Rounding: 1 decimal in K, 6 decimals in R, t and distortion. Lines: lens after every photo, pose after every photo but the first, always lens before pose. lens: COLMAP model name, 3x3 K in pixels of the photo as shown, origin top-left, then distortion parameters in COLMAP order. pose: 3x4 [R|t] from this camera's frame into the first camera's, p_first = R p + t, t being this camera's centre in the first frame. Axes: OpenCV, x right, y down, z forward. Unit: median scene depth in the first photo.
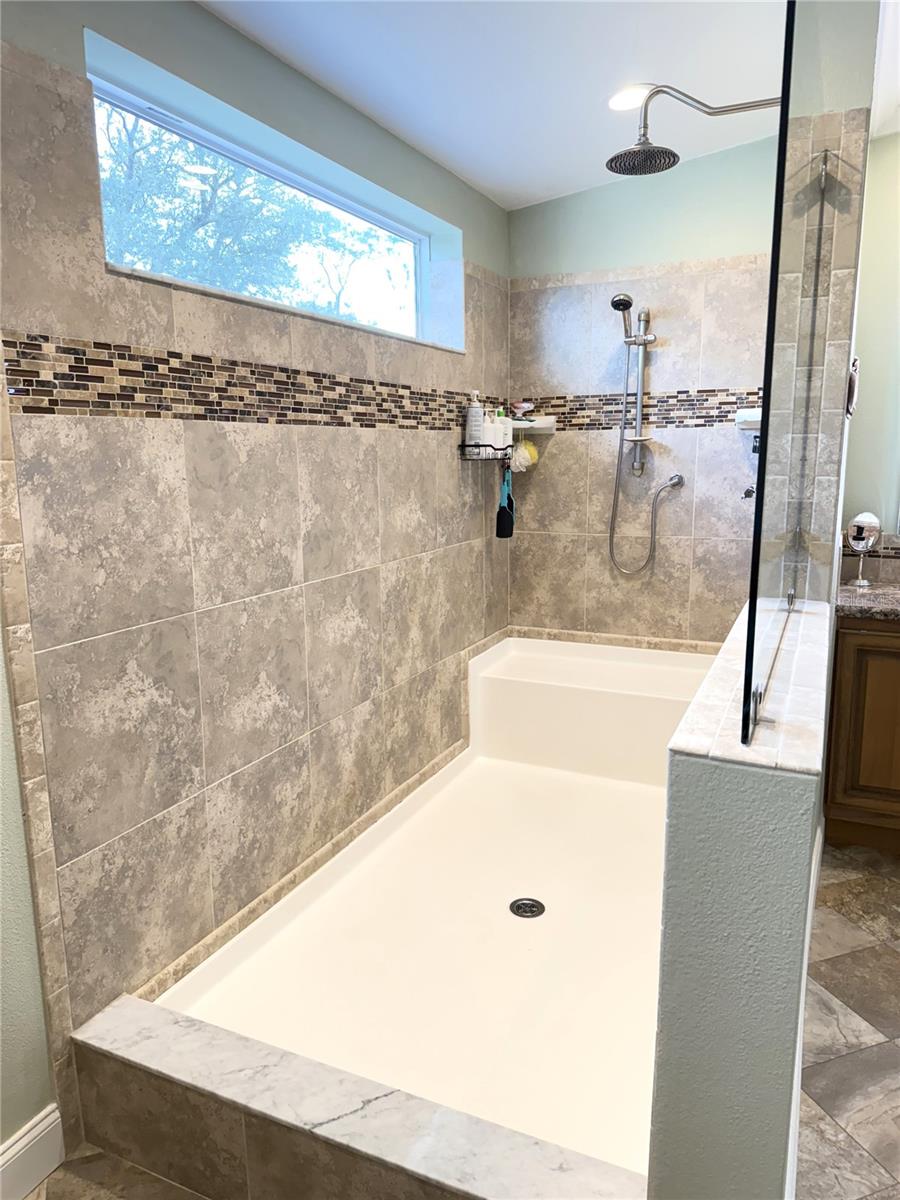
lens RADIAL K [[844.9, 0, 439.1], [0, 844.9, 601.1], [0, 0, 1]] dist [0.062441, -0.080359]
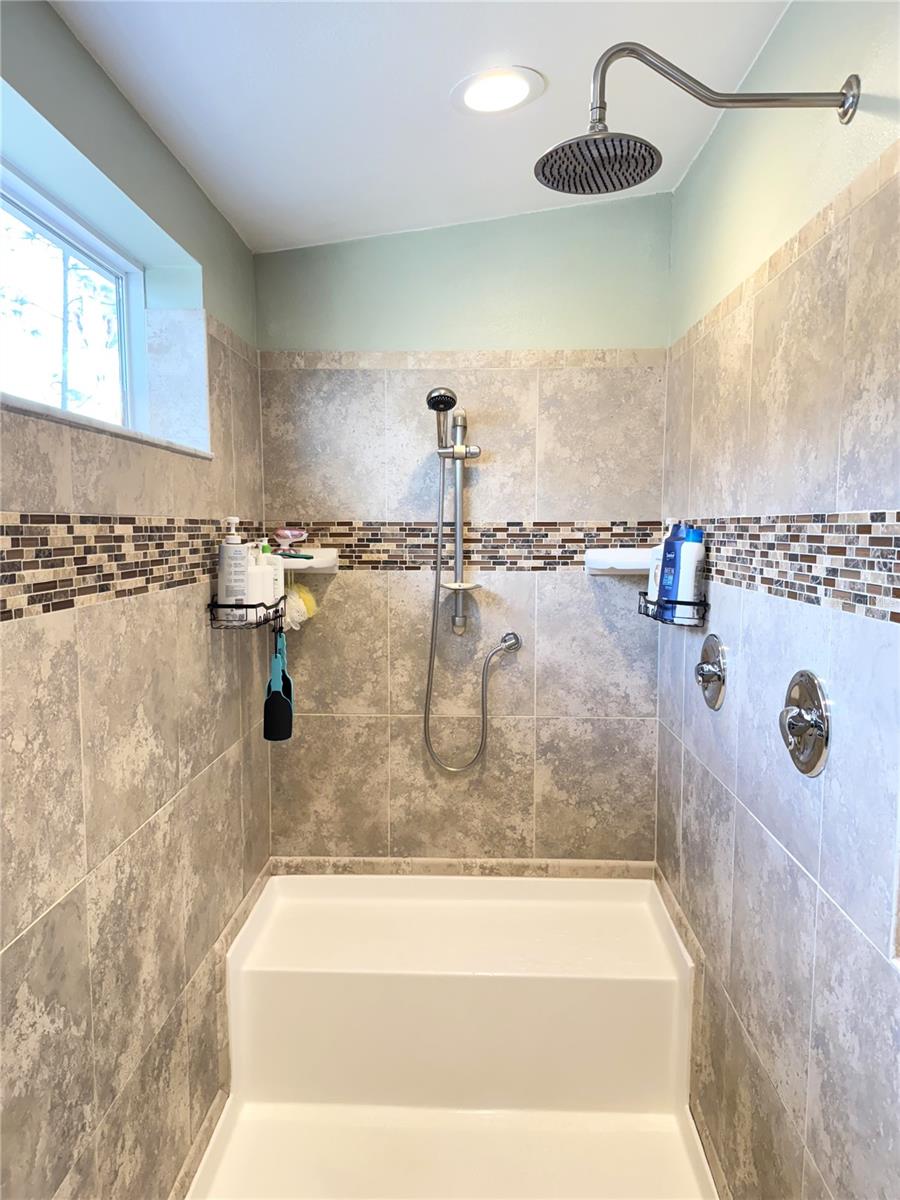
lens RADIAL K [[844.9, 0, 467.5], [0, 844.9, 596.5], [0, 0, 1]] dist [0.062441, -0.080359]
pose [[0.909368, -0.018945, 0.415562, -0.057678], [0.059306, 0.994663, -0.084434, -0.122052], [-0.411744, 0.101427, 0.905638, 0.354883]]
